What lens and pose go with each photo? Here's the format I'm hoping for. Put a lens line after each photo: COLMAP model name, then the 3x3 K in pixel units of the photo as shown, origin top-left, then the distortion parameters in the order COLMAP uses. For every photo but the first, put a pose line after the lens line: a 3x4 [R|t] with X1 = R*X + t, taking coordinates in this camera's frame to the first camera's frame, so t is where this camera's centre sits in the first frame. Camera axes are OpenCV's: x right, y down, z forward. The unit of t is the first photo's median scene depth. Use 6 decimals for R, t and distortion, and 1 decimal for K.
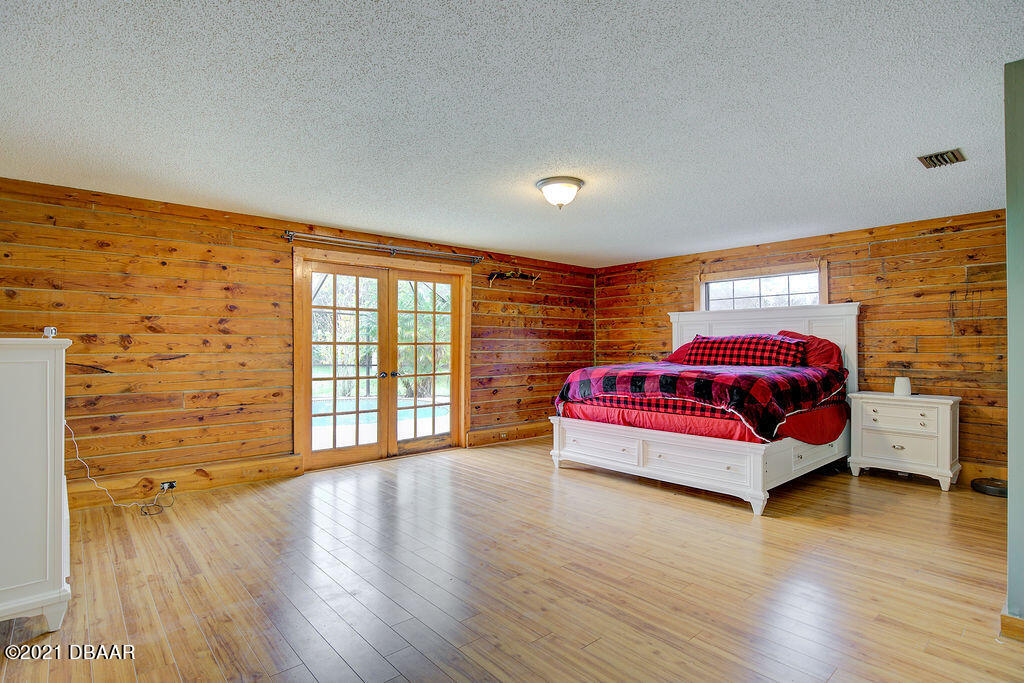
lens RADIAL K [[507.7, 0, 508.8], [0, 507.7, 345.1], [0, 0, 1]] dist [-0.024302, 0.000098]
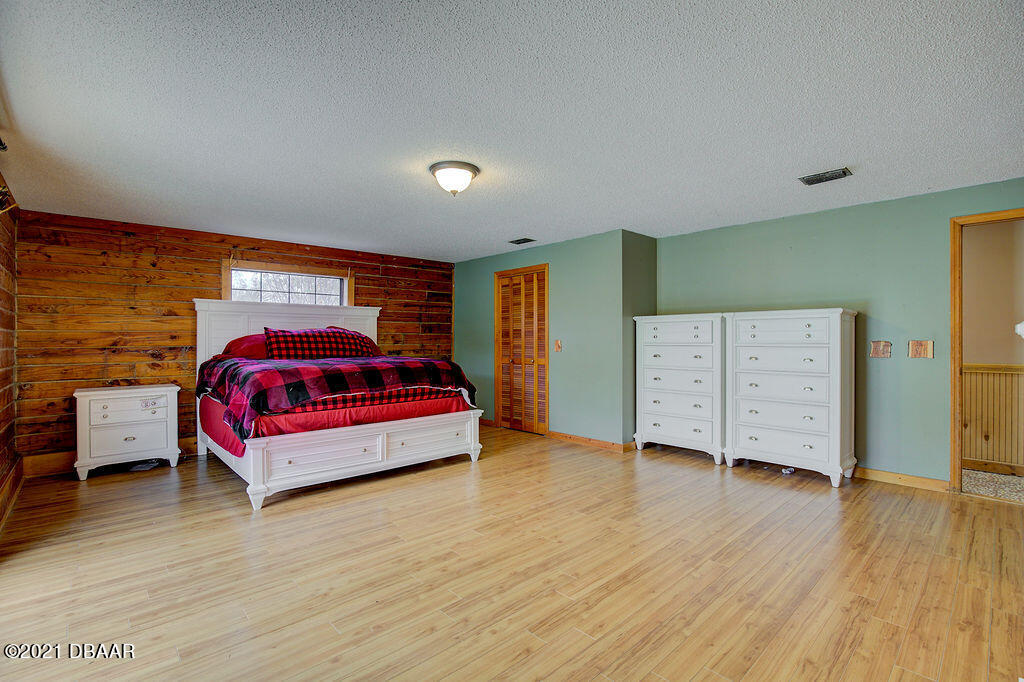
lens RADIAL K [[478.2, 0, 513.2], [0, 478.2, 337.8], [0, 0, 1]] dist [-0.028504, 0.002884]
pose [[-0.025516, 0.004371, 0.999665, -0.629831], [0.000314, 0.999990, -0.004364, 0.002905], [-0.999674, 0.000203, -0.025517, 0.713576]]
